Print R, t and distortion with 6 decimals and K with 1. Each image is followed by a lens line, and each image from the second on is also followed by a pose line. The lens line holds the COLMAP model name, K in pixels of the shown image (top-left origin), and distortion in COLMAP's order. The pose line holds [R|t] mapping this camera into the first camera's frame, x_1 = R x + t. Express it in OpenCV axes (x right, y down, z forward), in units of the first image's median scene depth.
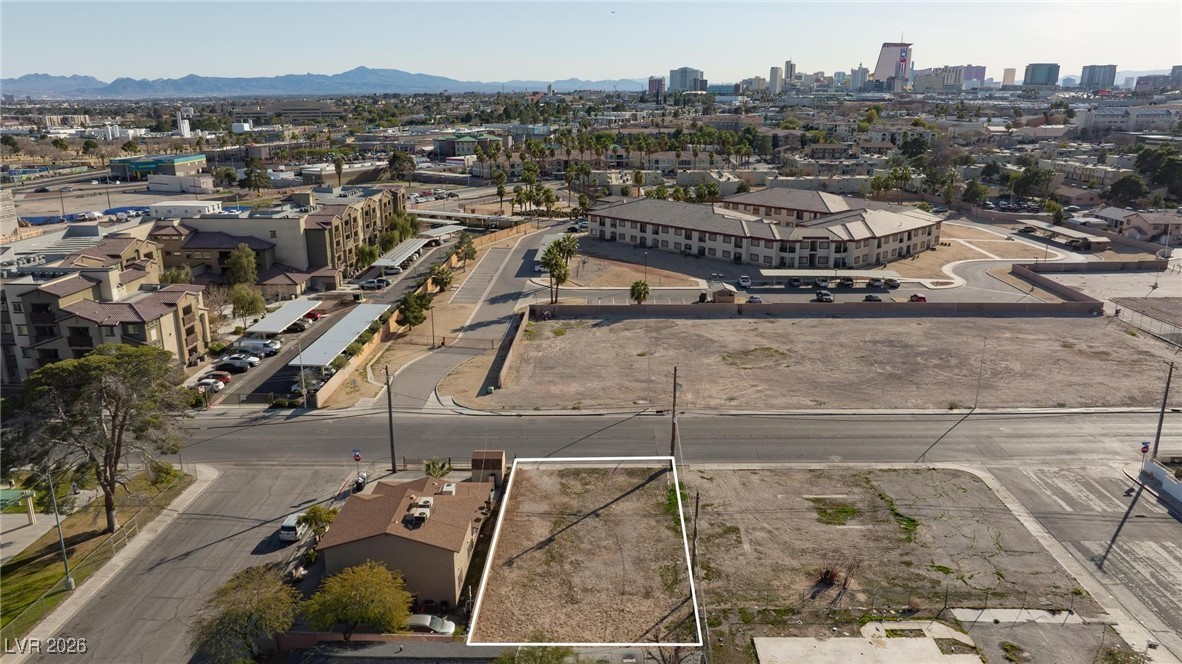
lens RADIAL K [[831.6, 0, 597.7], [0, 831.6, 328.4], [0, 0, 1]] dist [-0.017902, 0.003638]
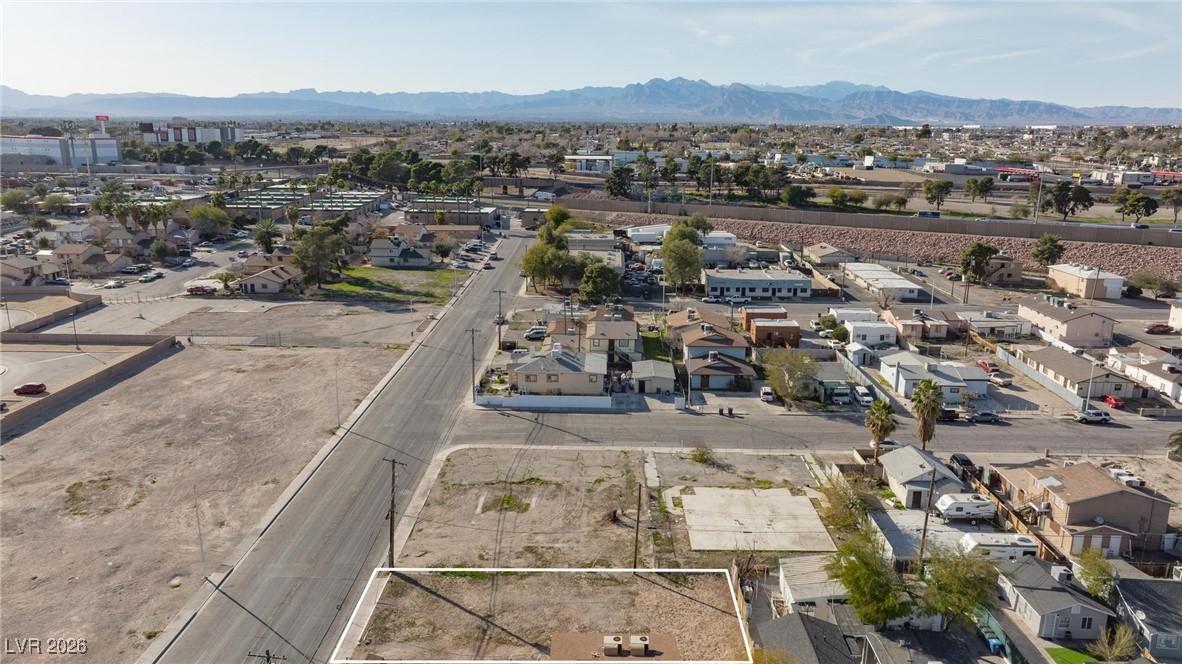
lens RADIAL K [[831.6, 0, 597.7], [0, 831.6, 328.4], [0, 0, 1]] dist [-0.017902, 0.003638]
pose [[-0.003447, -0.231267, 0.972884, -0.452762], [0.264763, 0.937960, 0.223902, -0.138722], [-0.964307, 0.258356, 0.057998, 0.405627]]
